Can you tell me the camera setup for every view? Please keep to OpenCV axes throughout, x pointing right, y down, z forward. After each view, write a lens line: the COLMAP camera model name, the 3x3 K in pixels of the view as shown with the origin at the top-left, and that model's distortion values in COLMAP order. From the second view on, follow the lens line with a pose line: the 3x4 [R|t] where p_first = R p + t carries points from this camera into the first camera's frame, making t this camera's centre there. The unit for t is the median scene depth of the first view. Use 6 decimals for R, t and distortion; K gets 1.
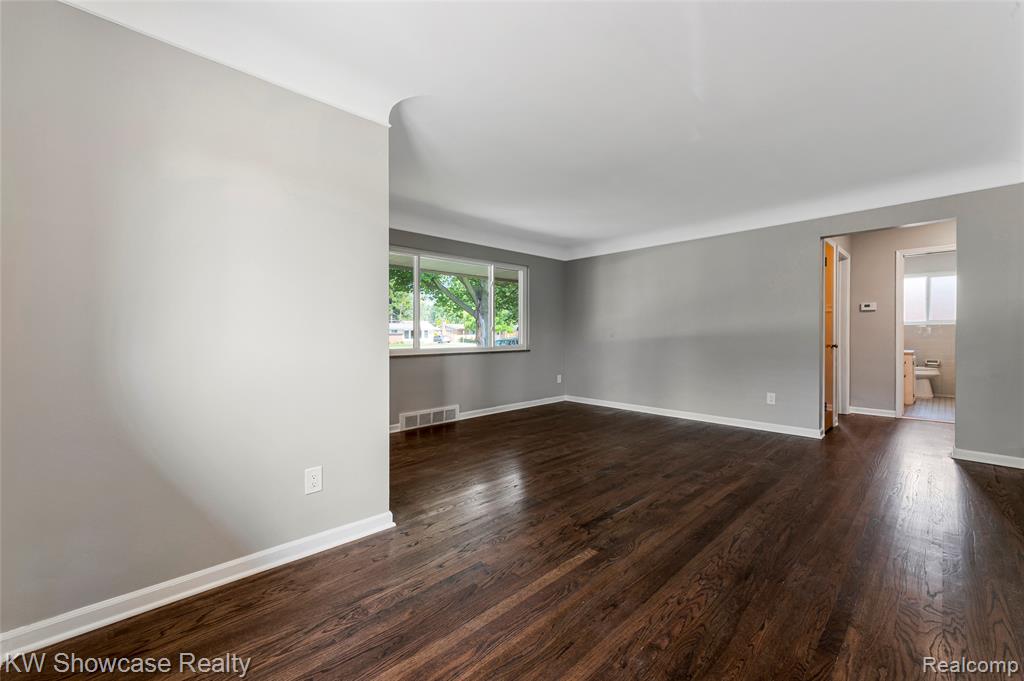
lens RADIAL K [[413.5, 0, 510.9], [0, 413.5, 335.4], [0, 0, 1]] dist [-0.000194, -0.000033]
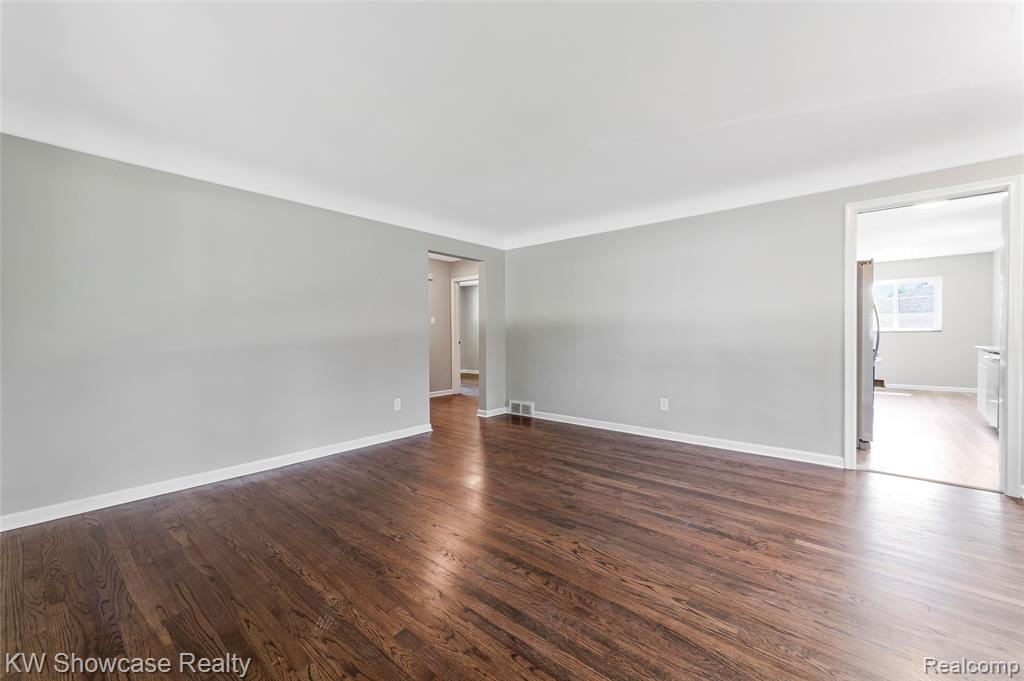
lens RADIAL K [[413.5, 0, 510.3], [0, 413.5, 337.3], [0, 0, 1]] dist [-0.000194, -0.000033]
pose [[-0.110347, -0.002691, 0.993889, -0.572301], [0.014009, 0.999893, 0.004262, -0.005509], [-0.993794, 0.014394, -0.110298, 1.384782]]
